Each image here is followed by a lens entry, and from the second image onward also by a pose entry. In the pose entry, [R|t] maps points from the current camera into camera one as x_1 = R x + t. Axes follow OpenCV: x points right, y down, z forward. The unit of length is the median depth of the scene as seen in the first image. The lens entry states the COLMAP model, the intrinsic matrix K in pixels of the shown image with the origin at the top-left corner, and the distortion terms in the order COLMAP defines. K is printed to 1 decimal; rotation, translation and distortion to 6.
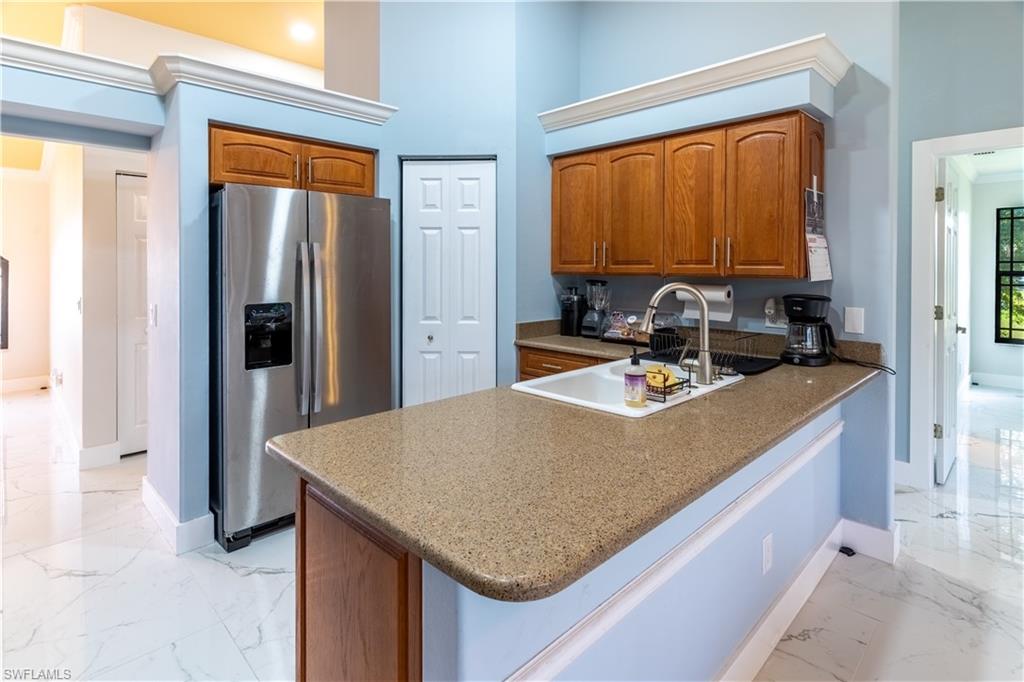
lens RADIAL K [[523.2, 0, 505.0], [0, 523.2, 269.0], [0, 0, 1]] dist [0.000971, 0.000239]
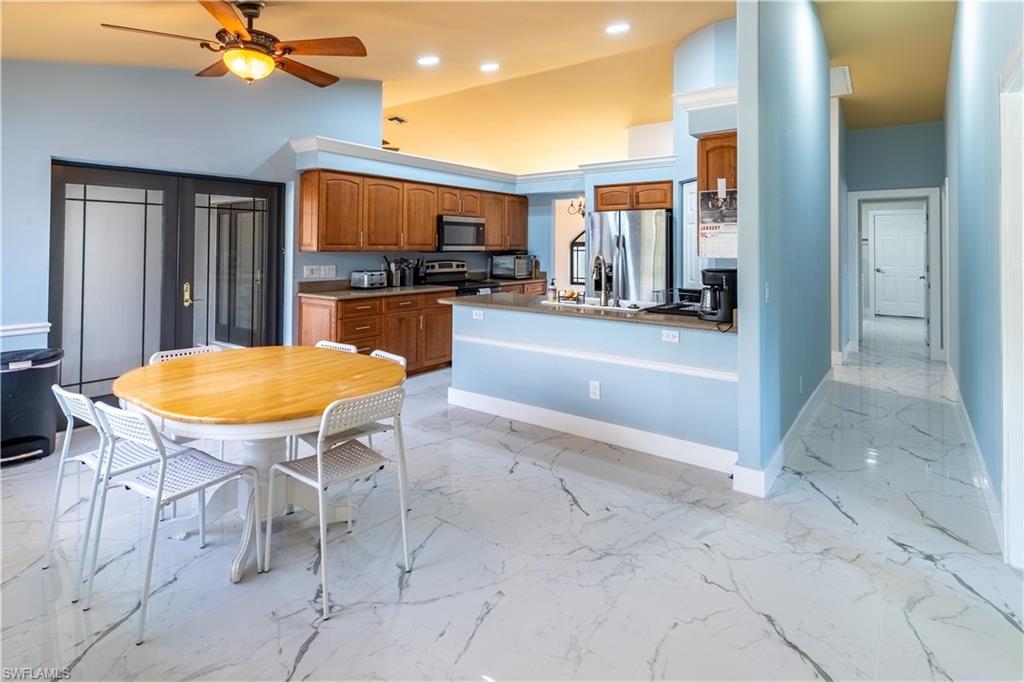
lens RADIAL K [[523.0, 0, 514.0], [0, 523.0, 237.6], [0, 0, 1]] dist [0.000728, 0.000129]
pose [[0.149076, -0.015594, -0.988703, 1.508281], [-0.010107, 0.999799, -0.017293, -0.001367], [0.988774, 0.012571, 0.148888, 0.240707]]
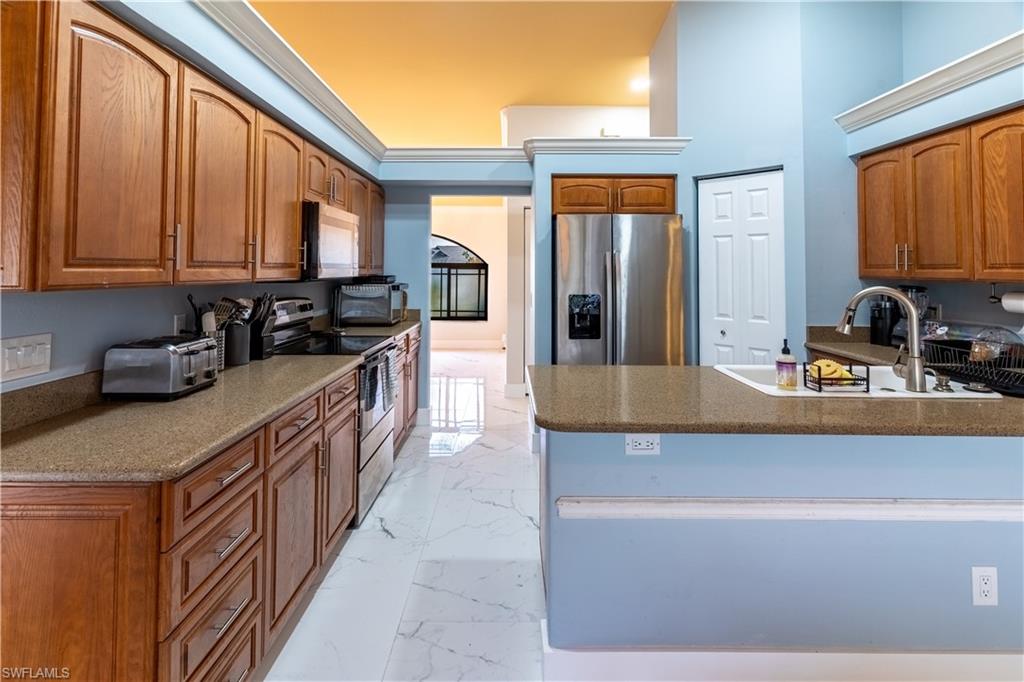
lens RADIAL K [[515.9, 0, 499.3], [0, 515.9, 252.0], [0, 0, 1]] dist [0.001461, 0.000149]
pose [[0.709386, -0.019391, -0.704554, 0.337839], [-0.007465, 0.999359, -0.035021, -0.000352], [0.704781, 0.030103, 0.708786, -0.156221]]
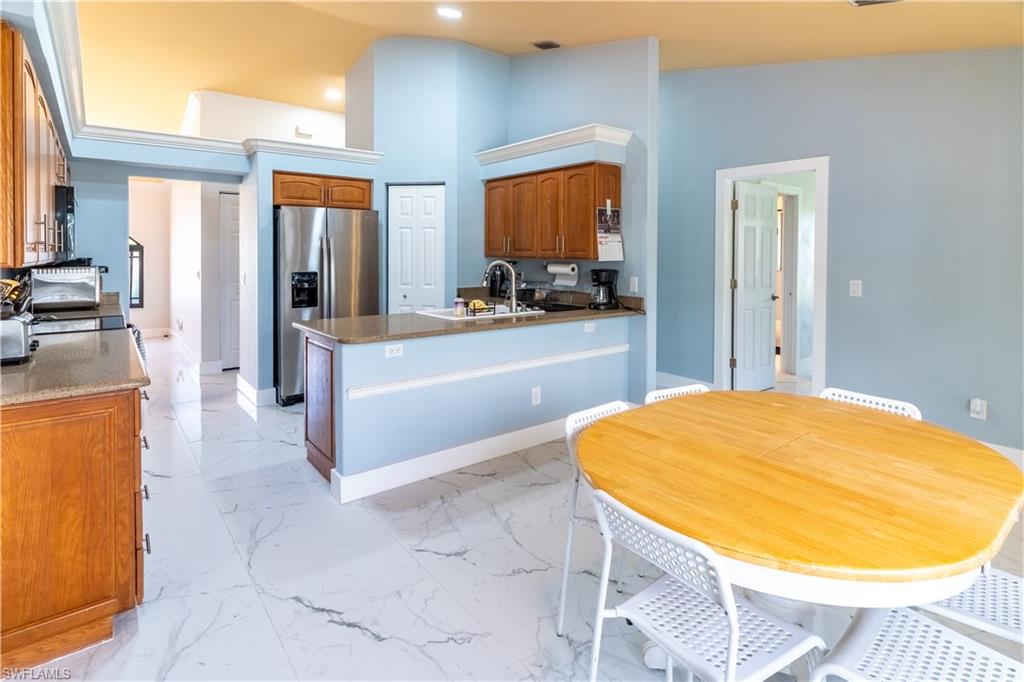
lens RADIAL K [[524.1, 0, 502.3], [0, 524.1, 261.9], [0, 0, 1]] dist [0.000540, 0.000119]
pose [[0.993723, 0.006247, -0.111697, 0.365877], [-0.004774, 0.999898, 0.013445, 0.003277], [0.111769, -0.012827, 0.993651, -0.614447]]
